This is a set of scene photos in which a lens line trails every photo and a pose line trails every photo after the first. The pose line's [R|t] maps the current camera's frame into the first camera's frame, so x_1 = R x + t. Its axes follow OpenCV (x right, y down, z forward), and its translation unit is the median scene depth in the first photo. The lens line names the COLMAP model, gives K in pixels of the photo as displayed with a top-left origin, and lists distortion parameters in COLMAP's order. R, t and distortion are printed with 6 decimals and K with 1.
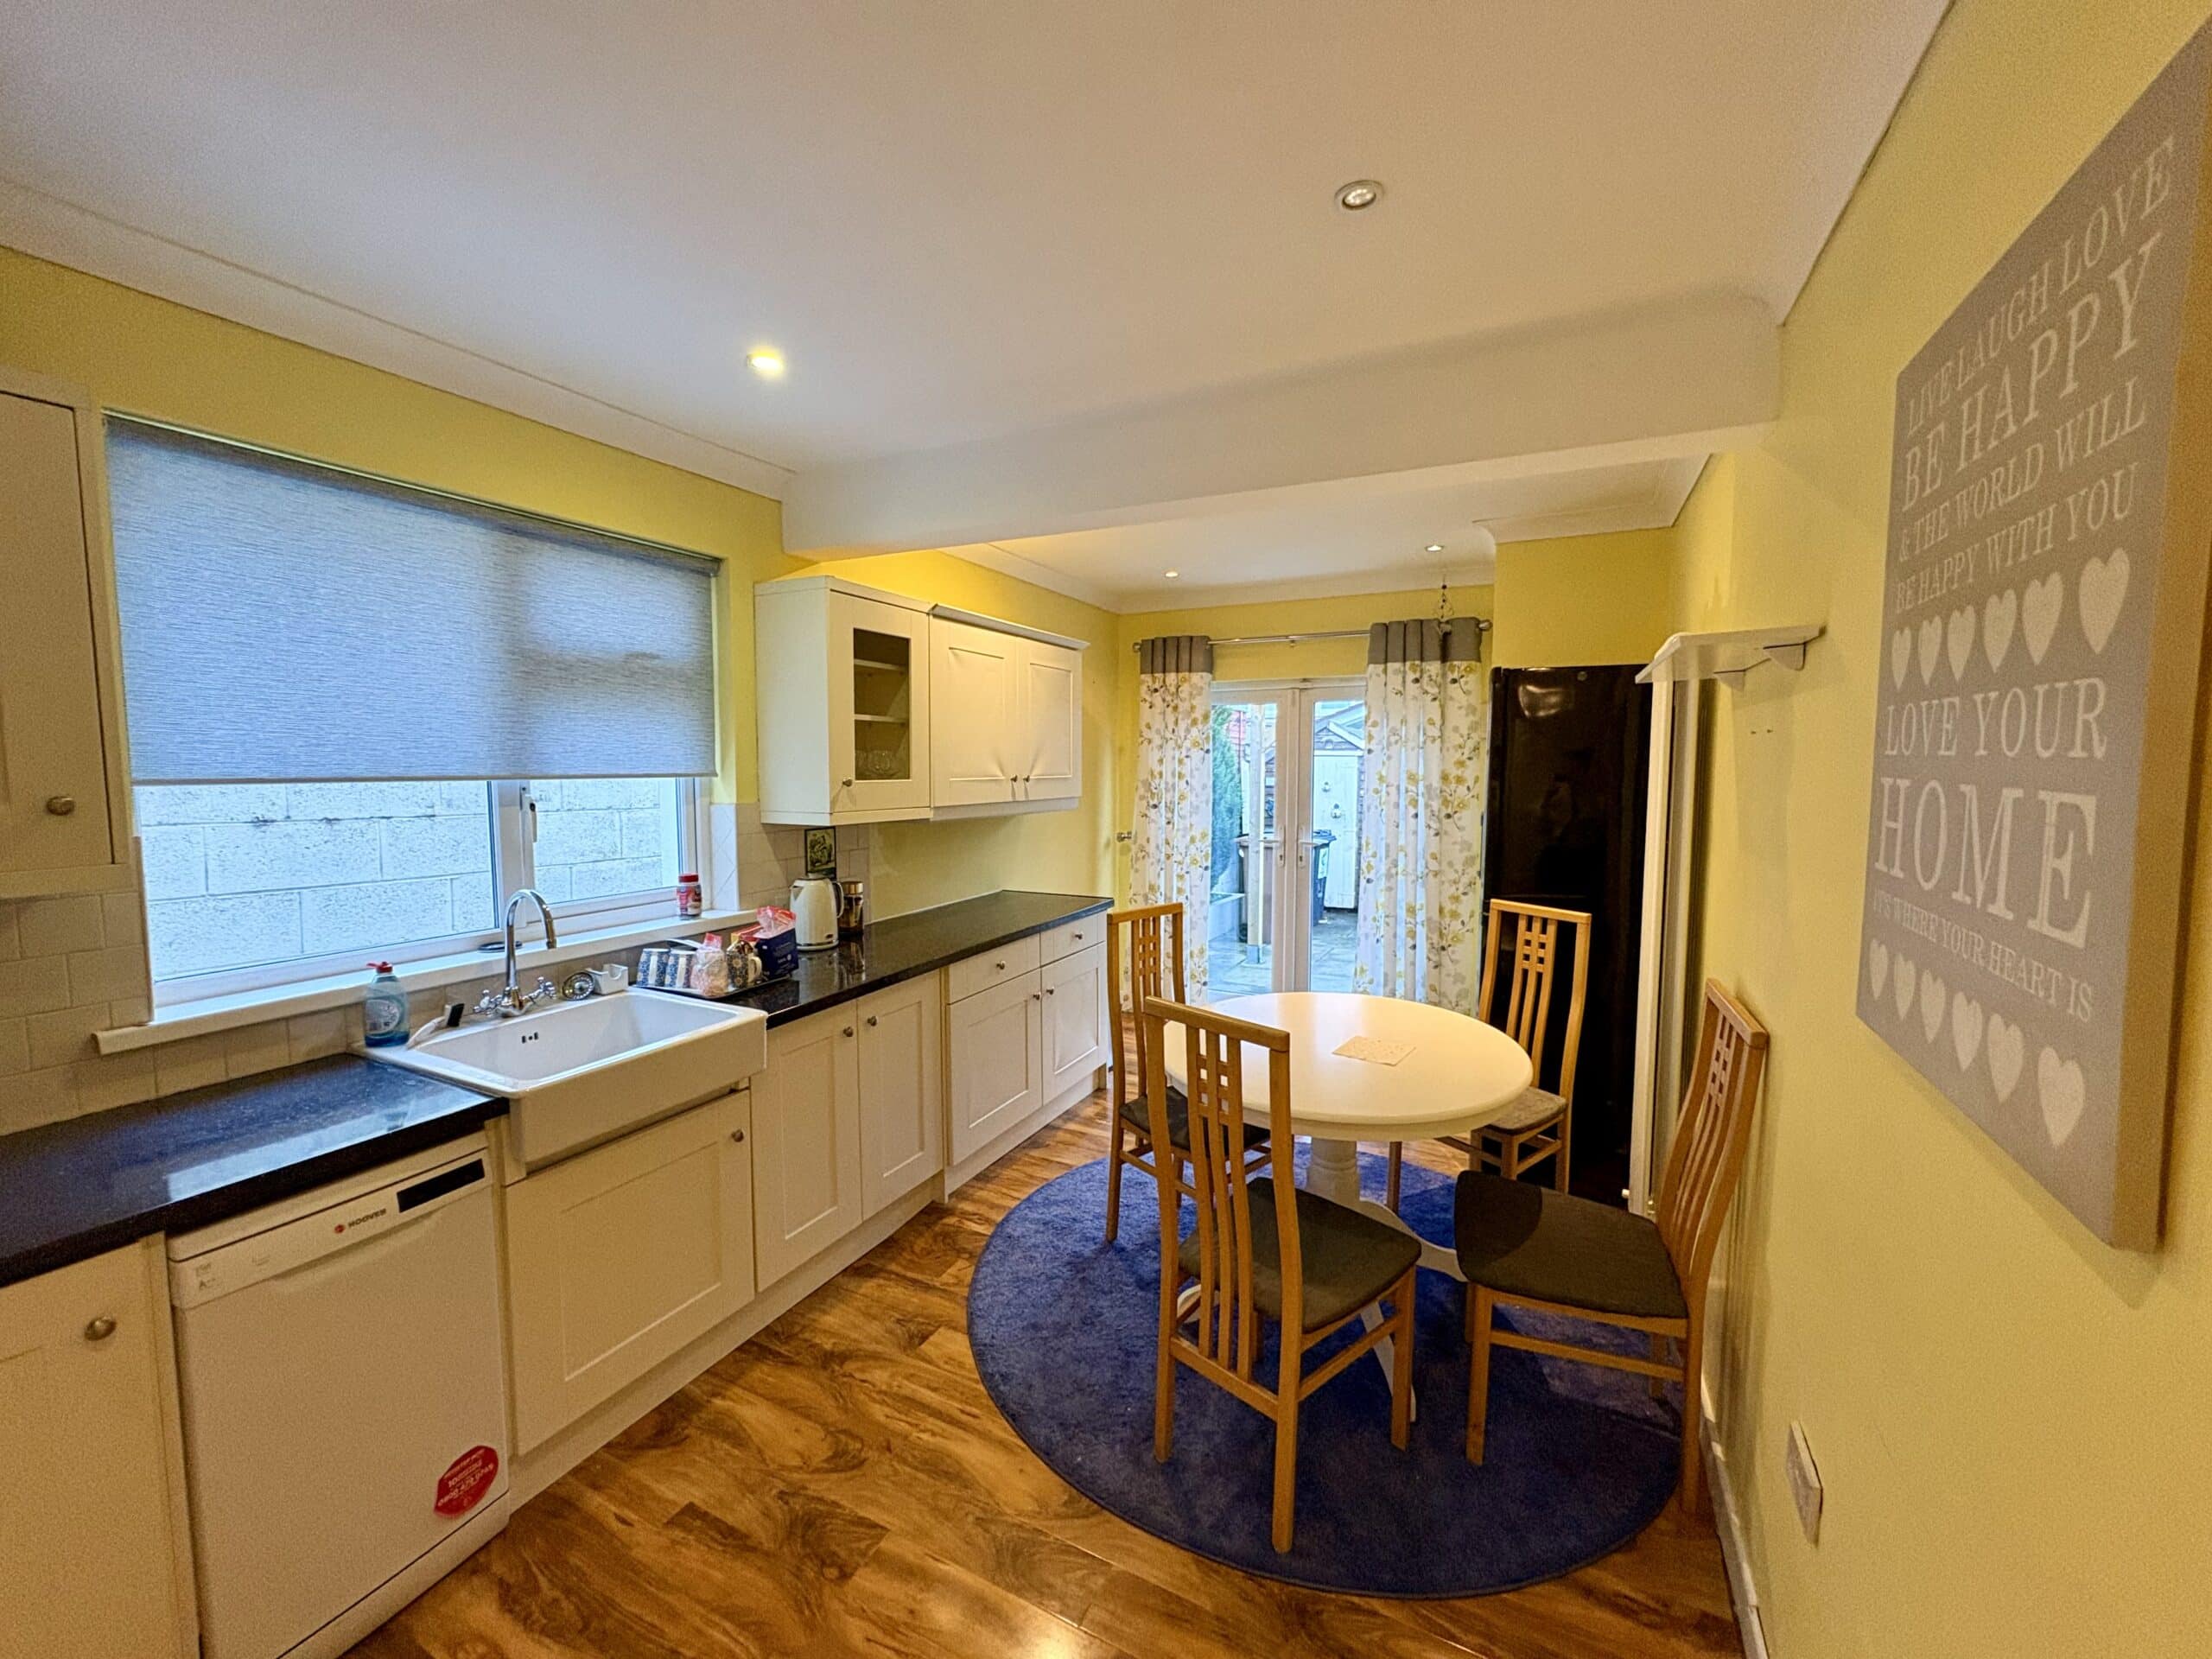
lens RADIAL K [[881.3, 0, 1107.6], [0, 881.3, 825.2], [0, 0, 1]] dist [0.000088, -0.000018]
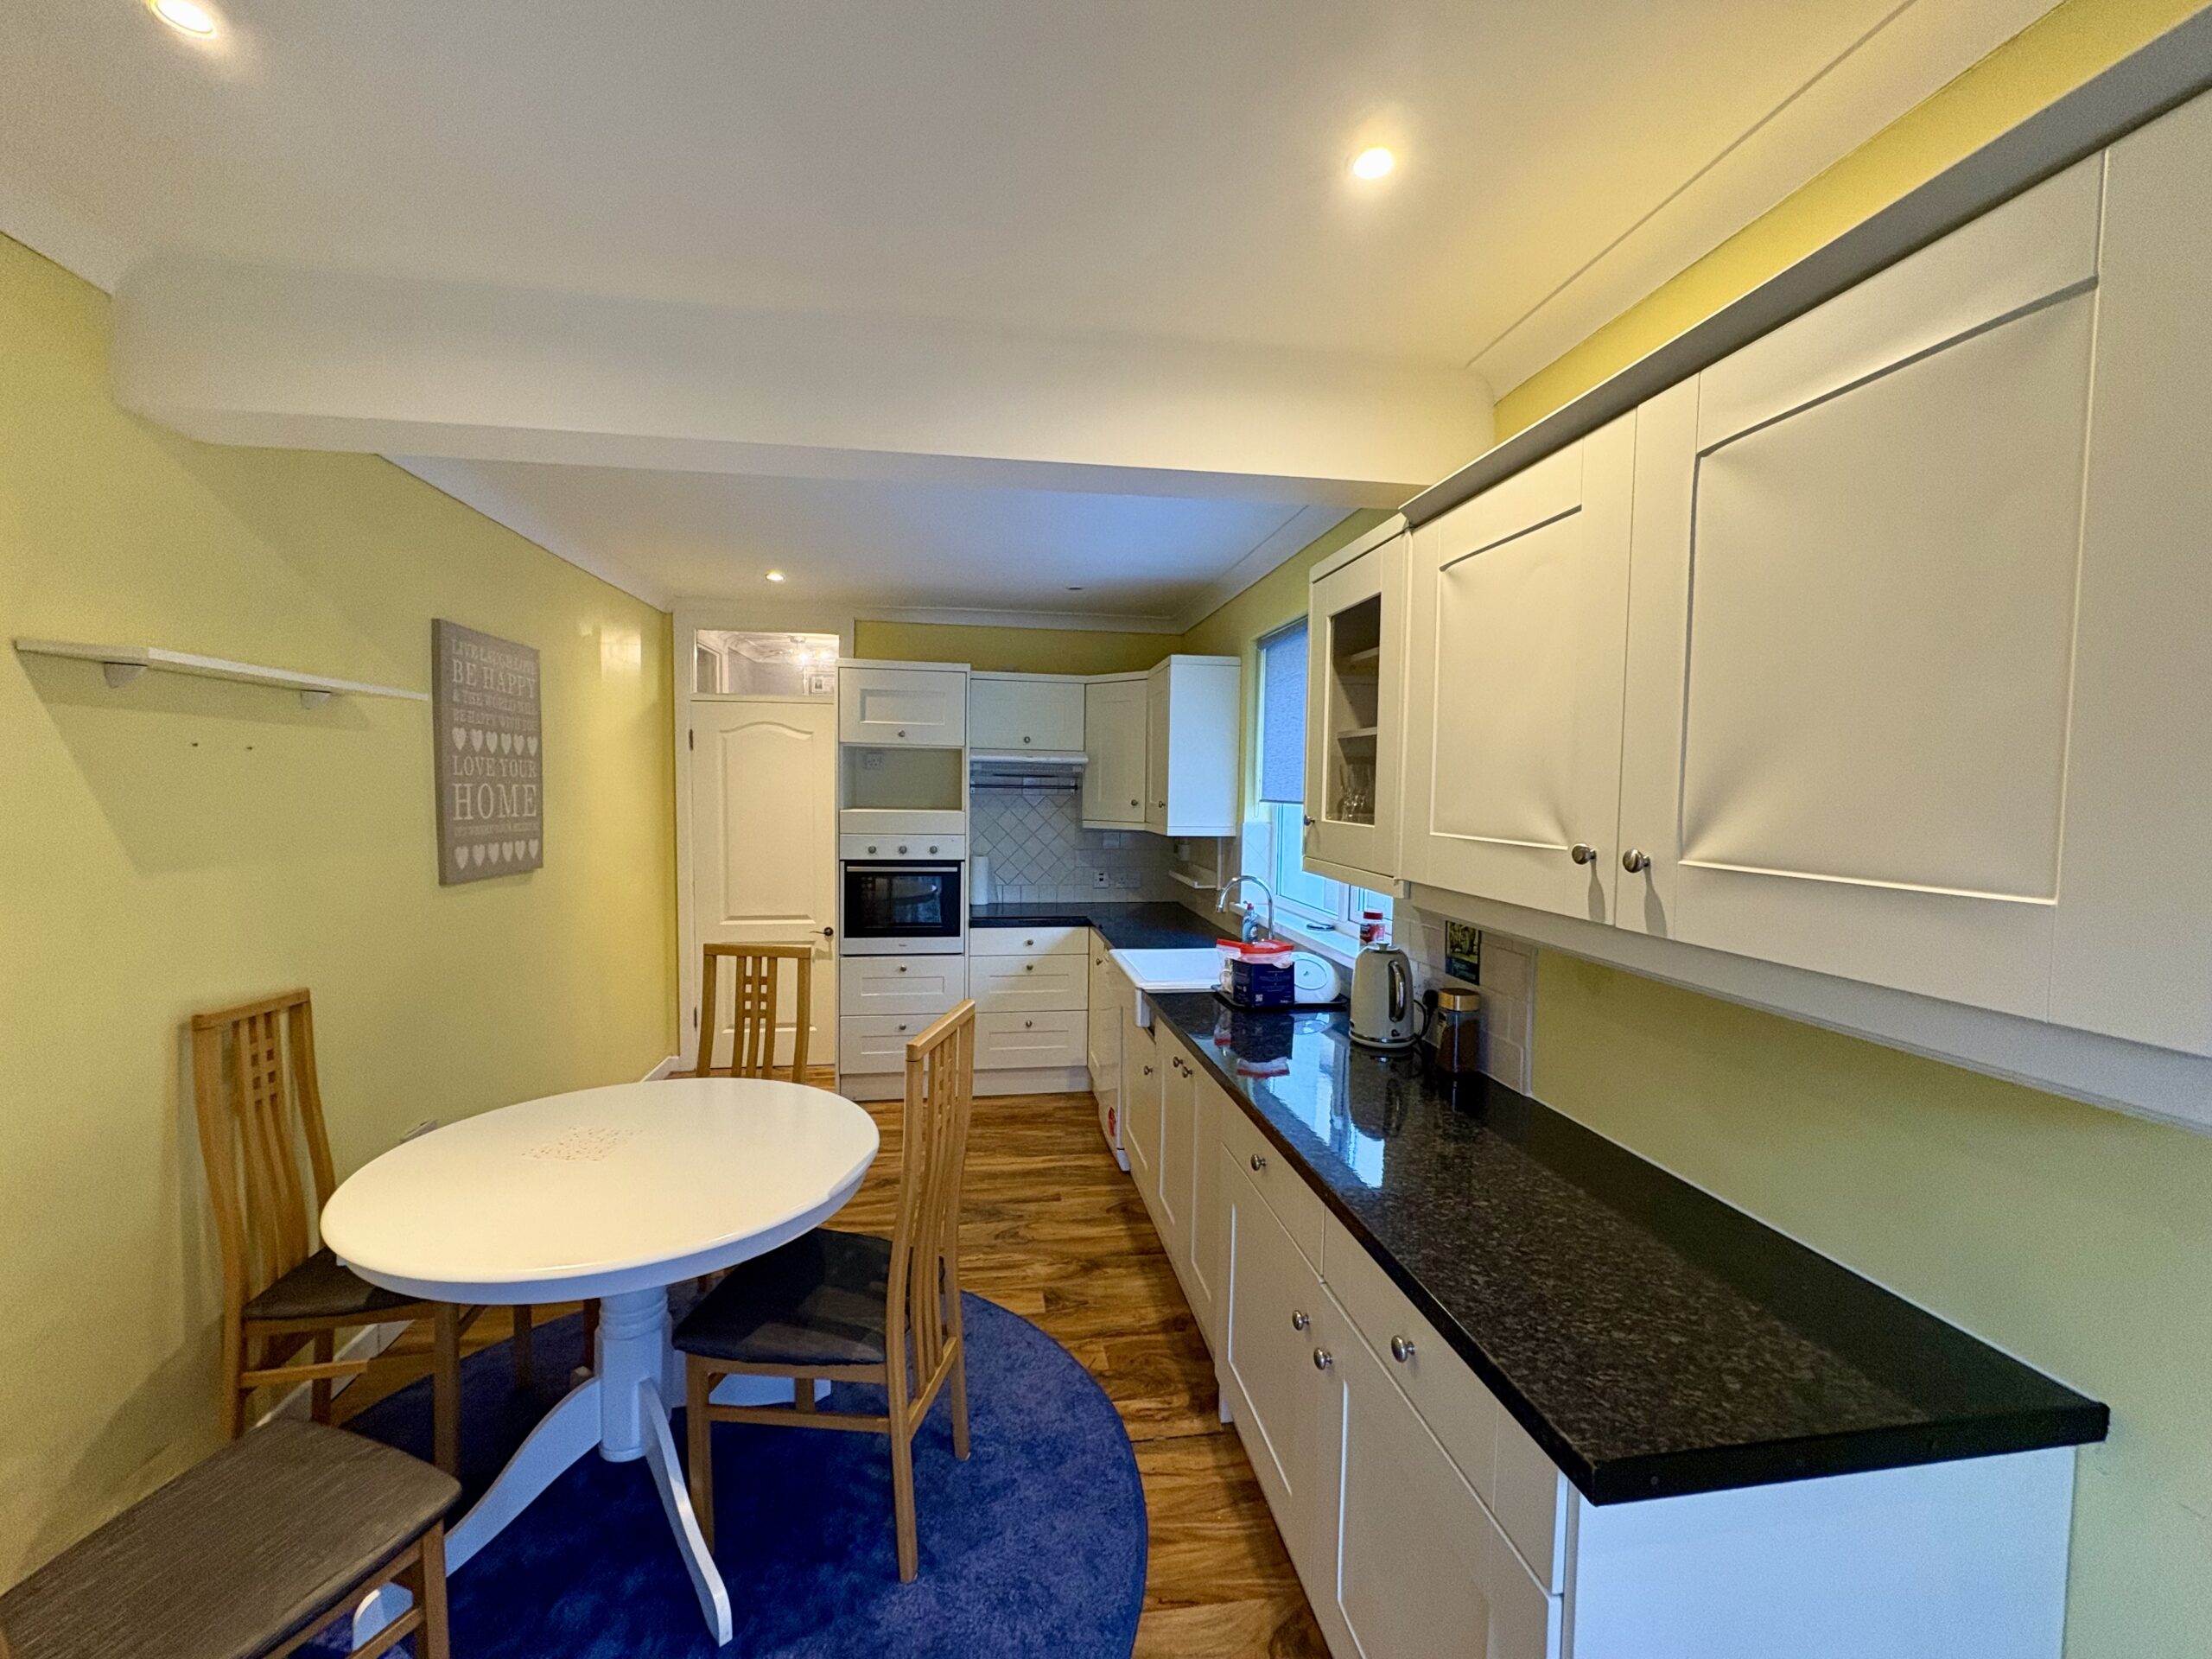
lens RADIAL K [[881.3, 0, 1104.4], [0, 881.3, 832.5], [0, 0, 1]] dist [0.000088, -0.000018]
pose [[-0.812247, 0.018884, -0.583008, 0.386597], [-0.058801, 0.991734, 0.114044, -0.145446], [0.580343, 0.126913, -0.804422, 1.916925]]
